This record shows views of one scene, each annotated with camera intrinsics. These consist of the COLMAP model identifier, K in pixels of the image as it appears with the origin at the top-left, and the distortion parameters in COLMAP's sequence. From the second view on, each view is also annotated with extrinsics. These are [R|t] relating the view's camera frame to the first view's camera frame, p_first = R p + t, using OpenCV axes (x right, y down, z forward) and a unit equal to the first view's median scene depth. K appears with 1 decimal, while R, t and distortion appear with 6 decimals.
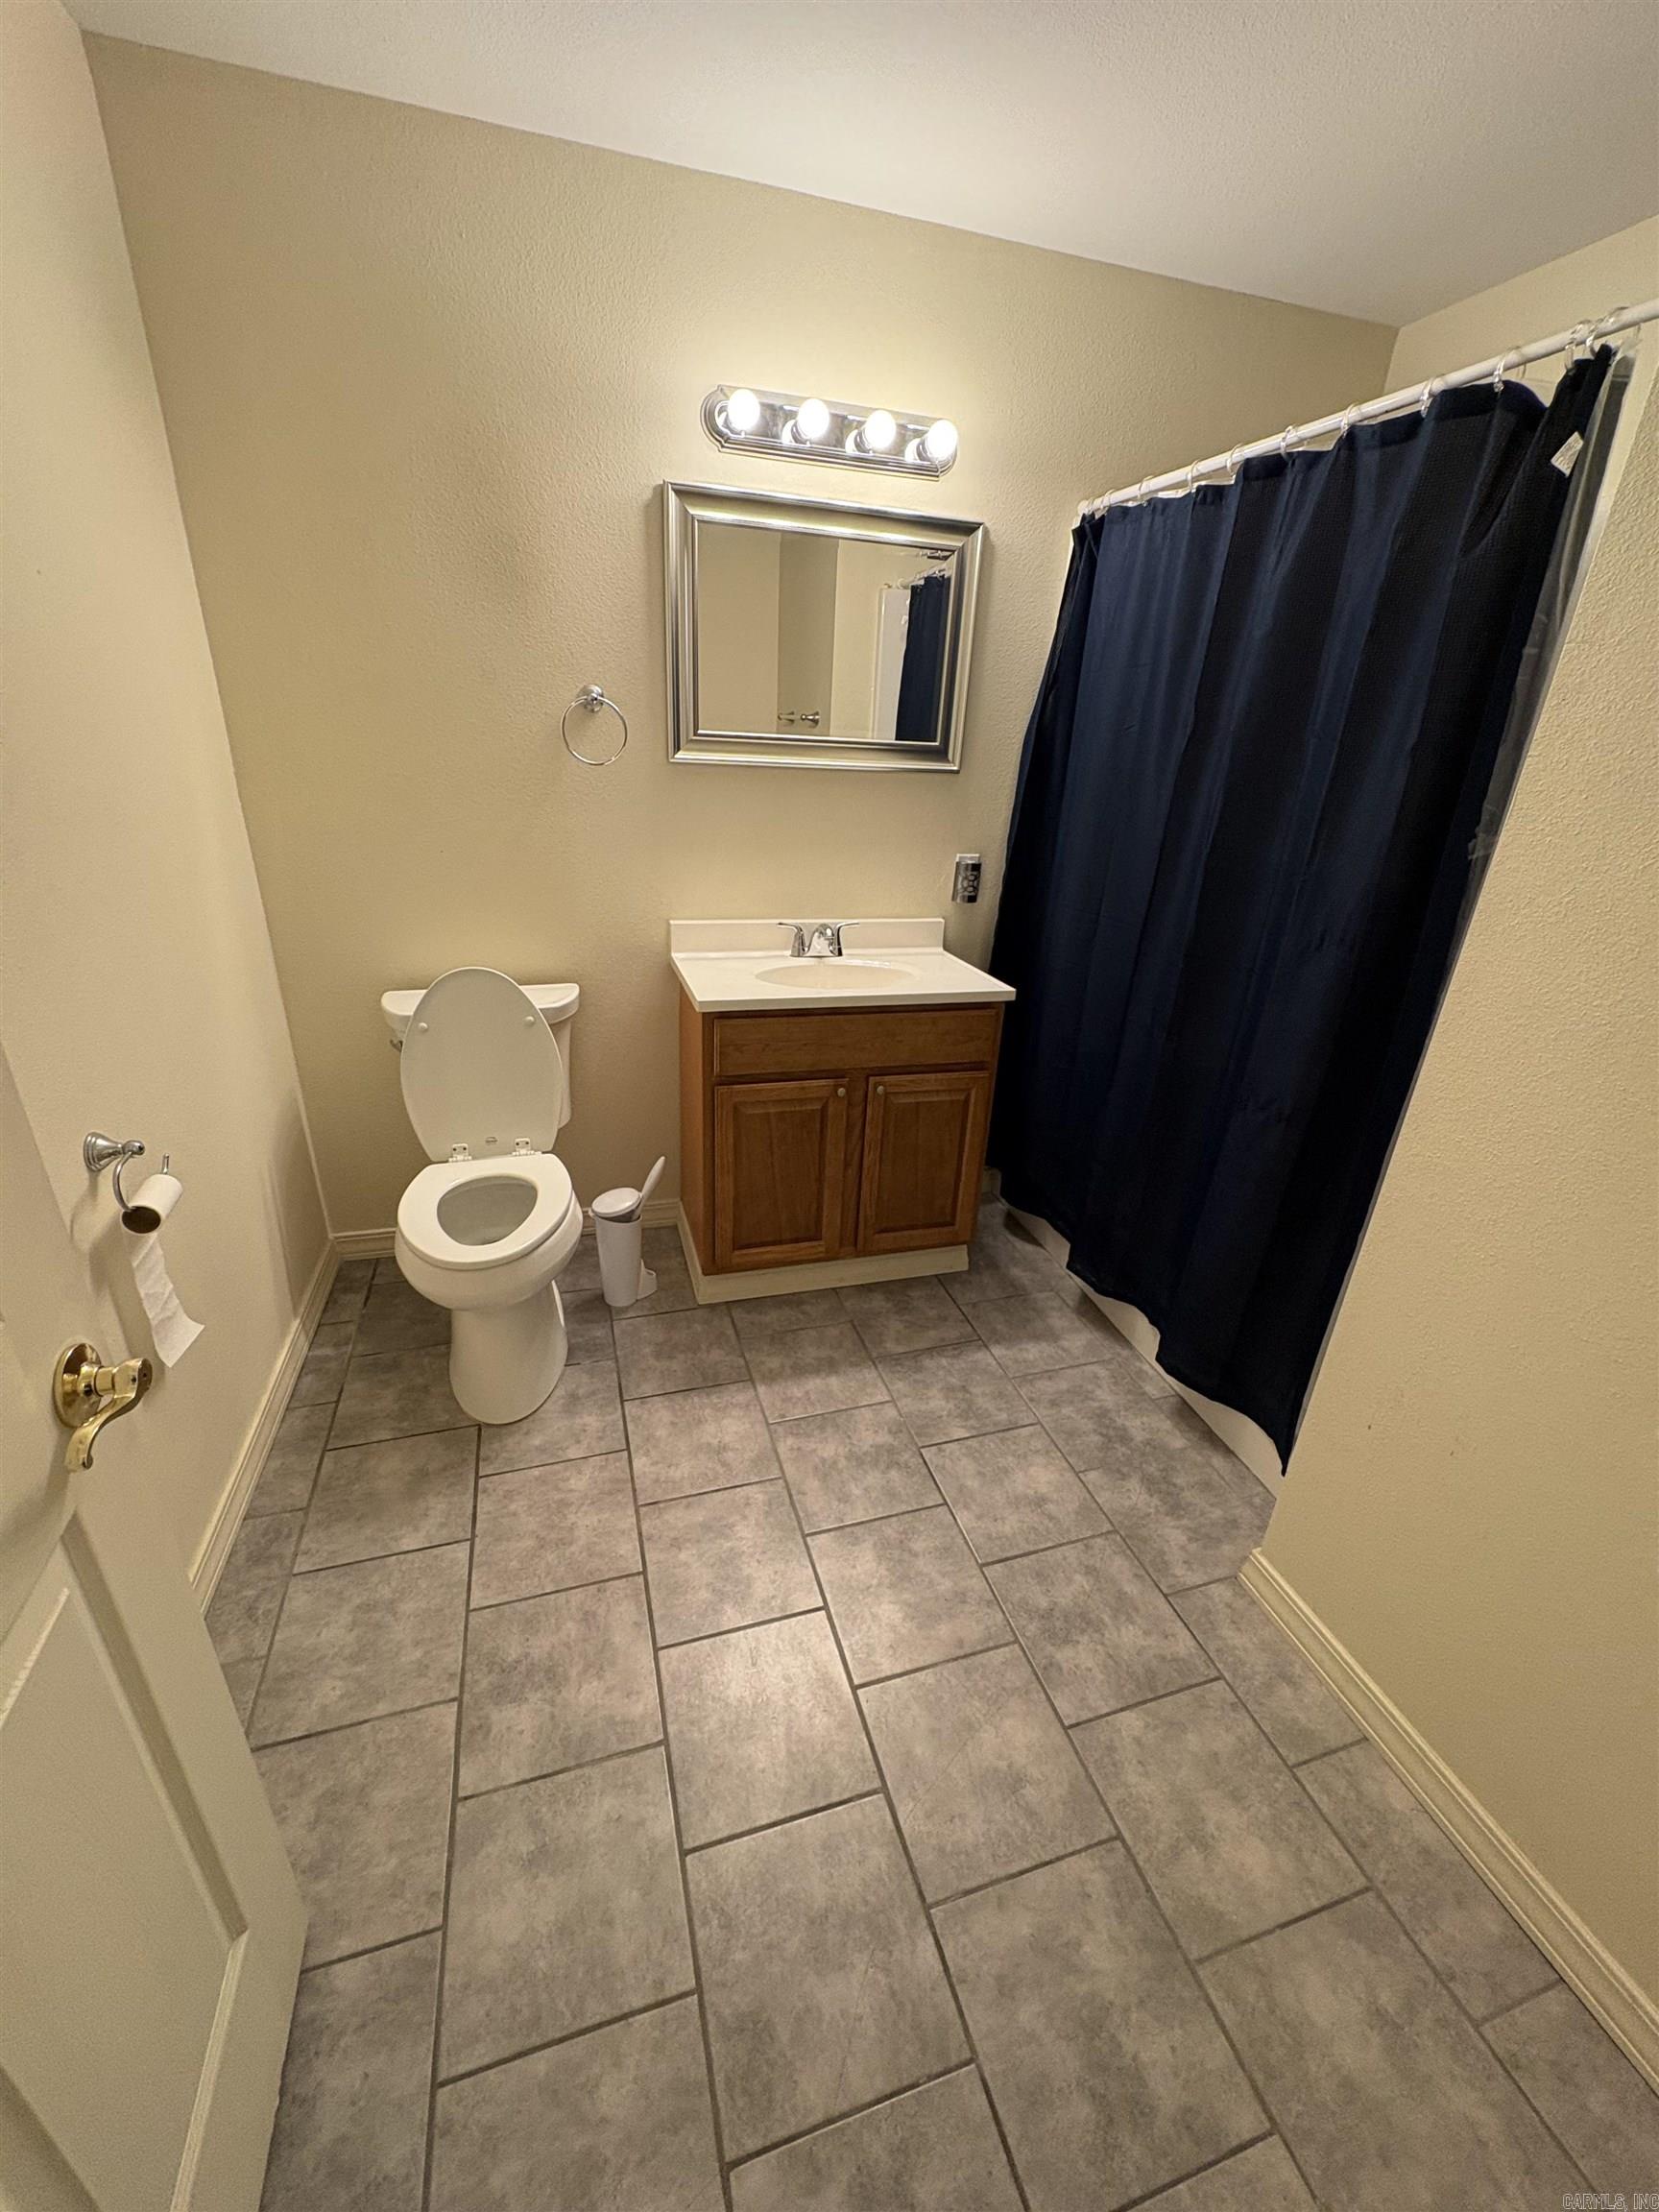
lens RADIAL K [[881.5, 0, 827.8], [0, 881.5, 1104.3], [0, 0, 1]] dist [0.001178, 0.000507]
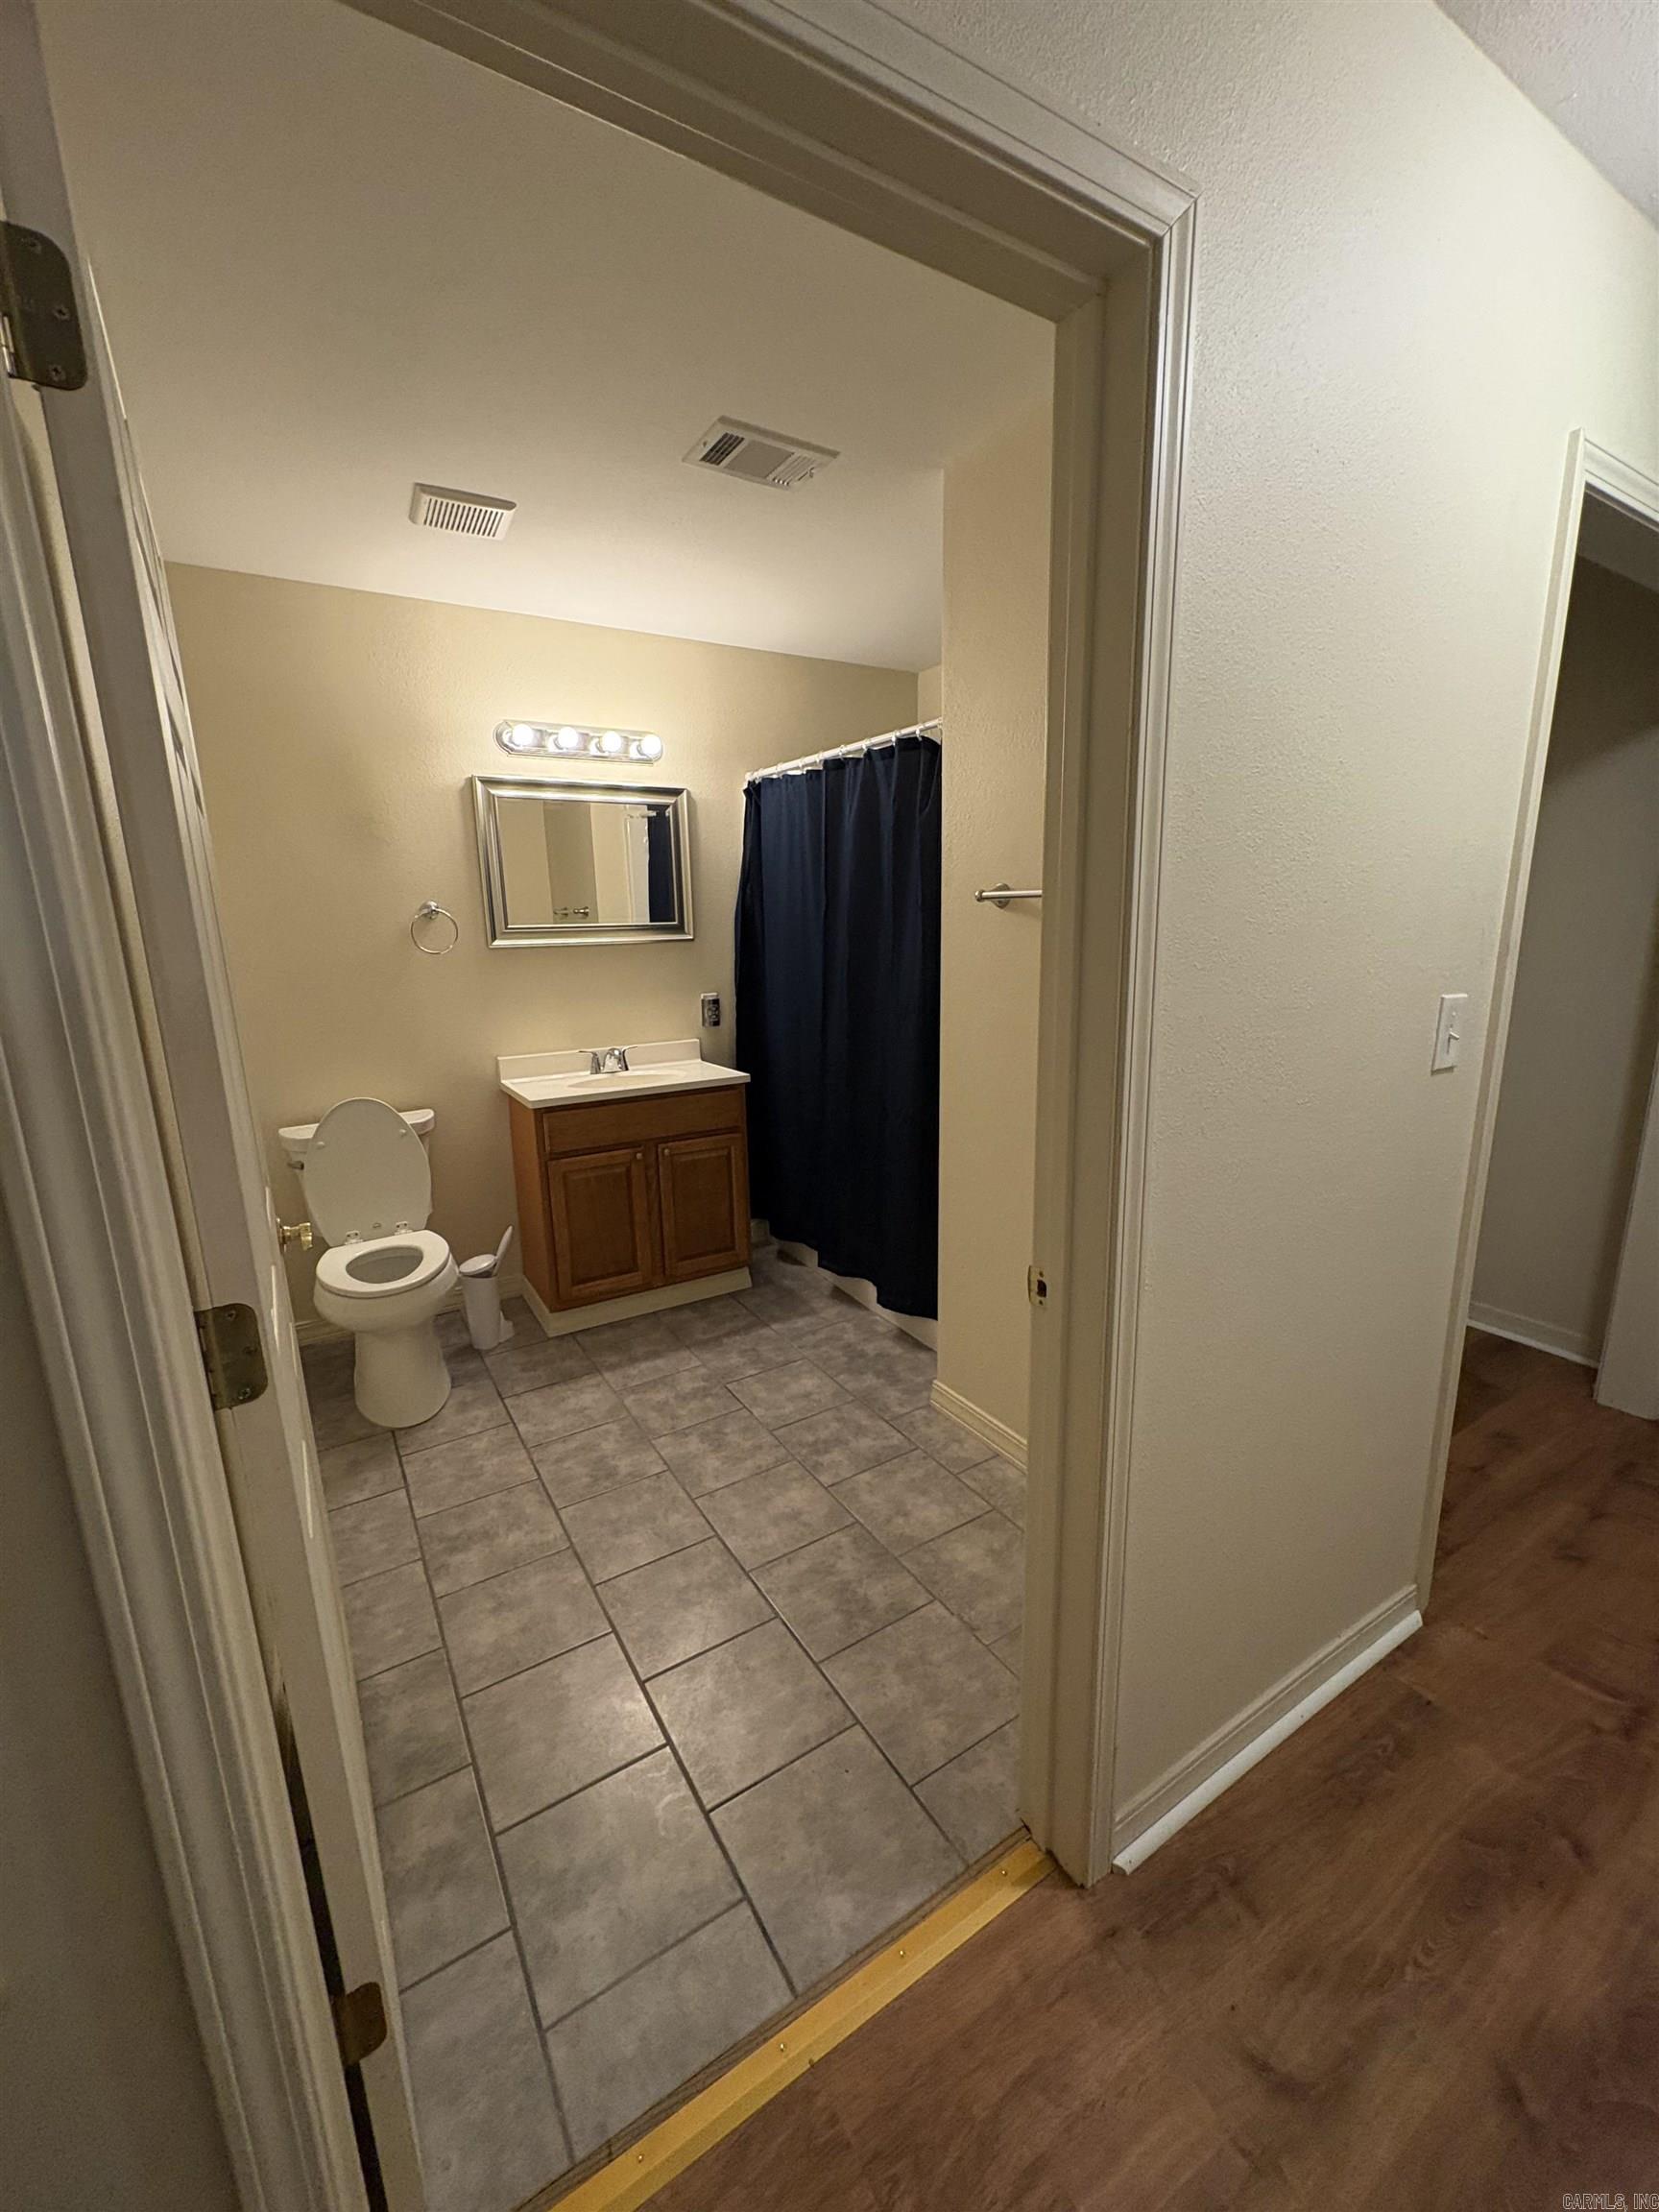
lens RADIAL K [[881.5, 0, 824.3], [0, 881.5, 1105.6], [0, 0, 1]] dist [0.001178, 0.000507]
pose [[0.965768, -0.119045, 0.230477, -0.015396], [0.159607, 0.973092, -0.166185, 0.203044], [-0.204492, 0.197282, 0.958782, -0.474395]]
